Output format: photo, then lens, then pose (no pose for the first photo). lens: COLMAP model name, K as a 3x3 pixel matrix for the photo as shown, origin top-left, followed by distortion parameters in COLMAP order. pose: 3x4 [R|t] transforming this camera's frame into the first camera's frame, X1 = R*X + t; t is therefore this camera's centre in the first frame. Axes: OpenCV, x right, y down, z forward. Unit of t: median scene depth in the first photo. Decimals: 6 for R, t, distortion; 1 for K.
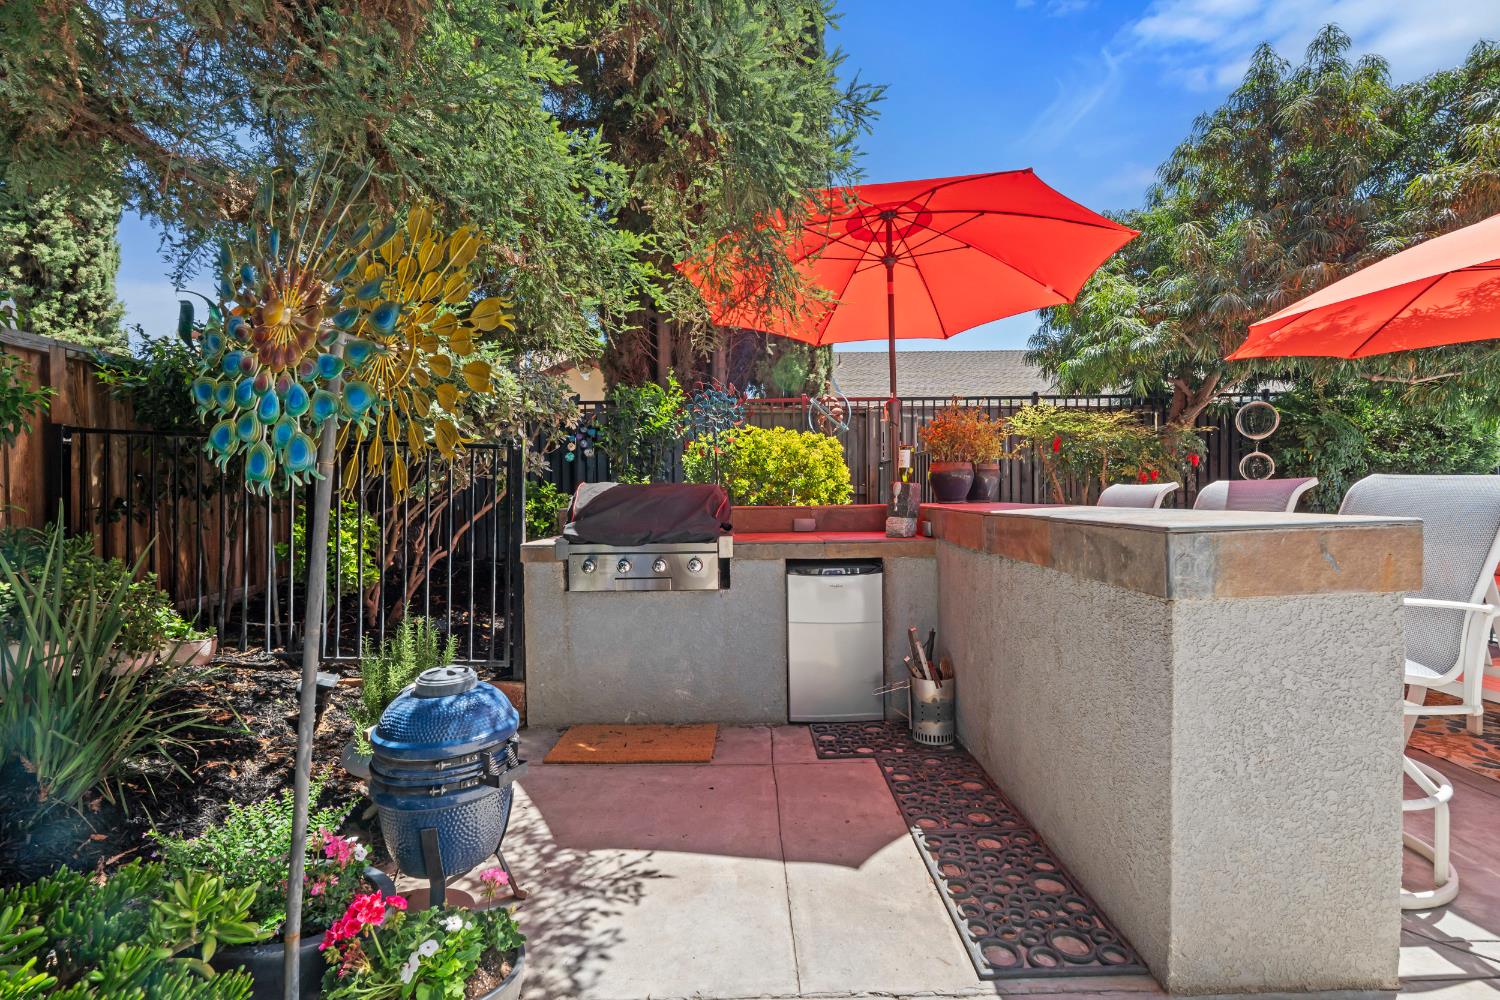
lens RADIAL K [[662.4, 0, 749.6], [0, 662.4, 514.3], [0, 0, 1]] dist [-0.002490, -0.000110]
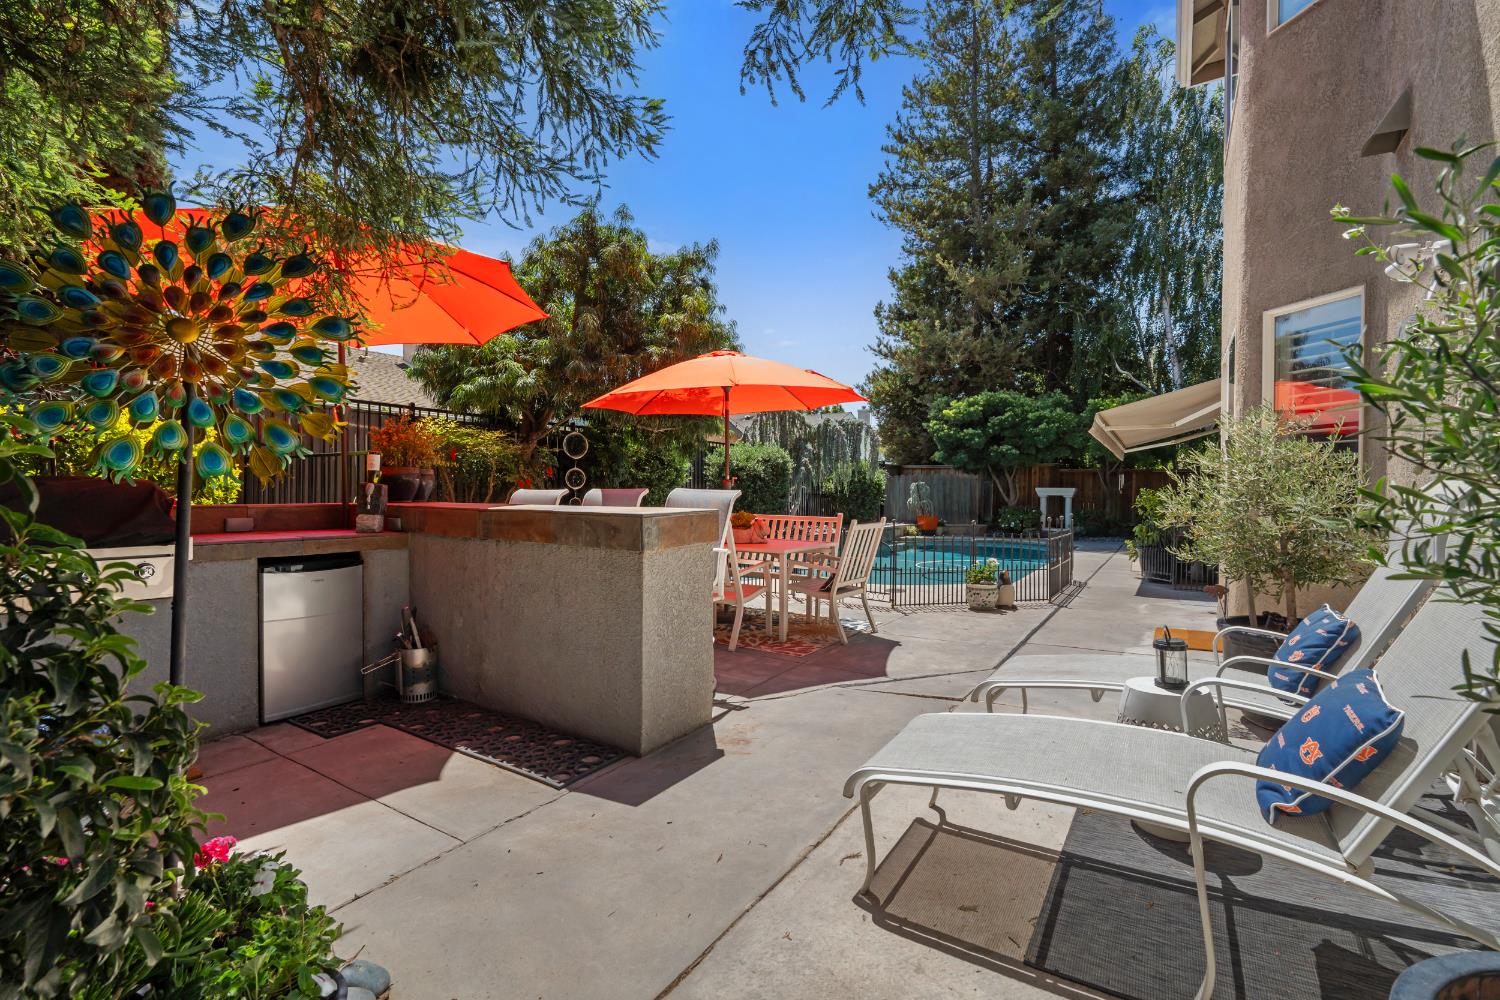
lens RADIAL K [[673.5, 0, 751.0], [0, 673.5, 520.5], [0, 0, 1]] dist [-0.000157, -0.000040]
pose [[0.540424, -0.017429, 0.841212, -0.394179], [0.011768, 0.999844, 0.013155, 0.007207], [-0.841310, 0.002790, 0.540545, -0.156232]]
